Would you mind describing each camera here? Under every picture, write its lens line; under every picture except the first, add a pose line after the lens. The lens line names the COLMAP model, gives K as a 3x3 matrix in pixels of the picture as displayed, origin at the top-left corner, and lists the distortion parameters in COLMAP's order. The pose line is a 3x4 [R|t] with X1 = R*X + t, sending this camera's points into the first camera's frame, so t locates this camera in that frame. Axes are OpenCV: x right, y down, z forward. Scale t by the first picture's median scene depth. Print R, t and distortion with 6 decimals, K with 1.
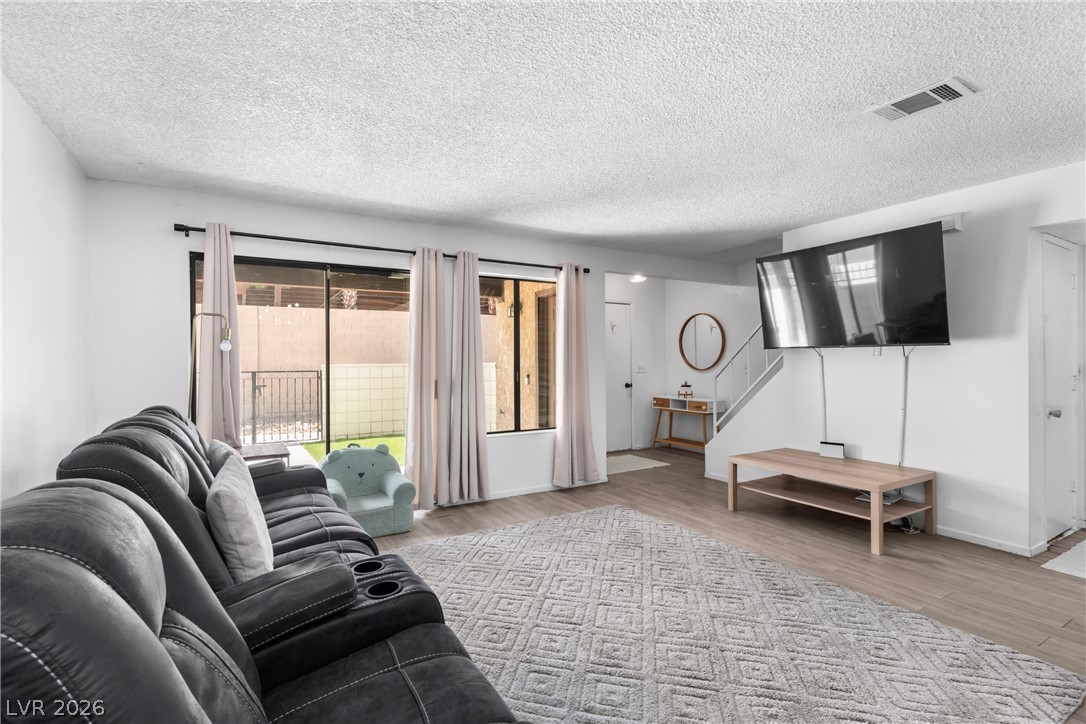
lens RADIAL K [[514.0, 0, 544.7], [0, 514.0, 359.1], [0, 0, 1]] dist [0.002346, 0.000760]
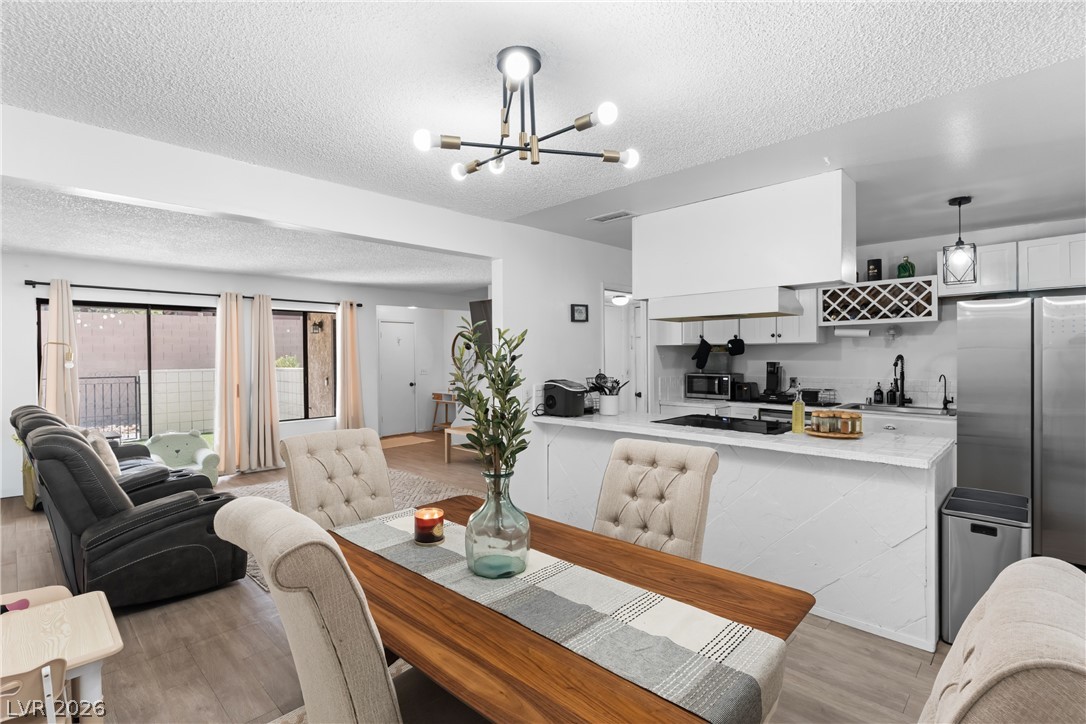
lens RADIAL K [[514.0, 0, 544.7], [0, 514.0, 359.1], [0, 0, 1]] dist [0.002346, 0.000760]
pose [[0.965122, -0.007690, 0.261687, 0.232486], [0.006416, 0.999963, 0.005724, -0.030903], [-0.261721, -0.003845, 0.965136, -0.590469]]
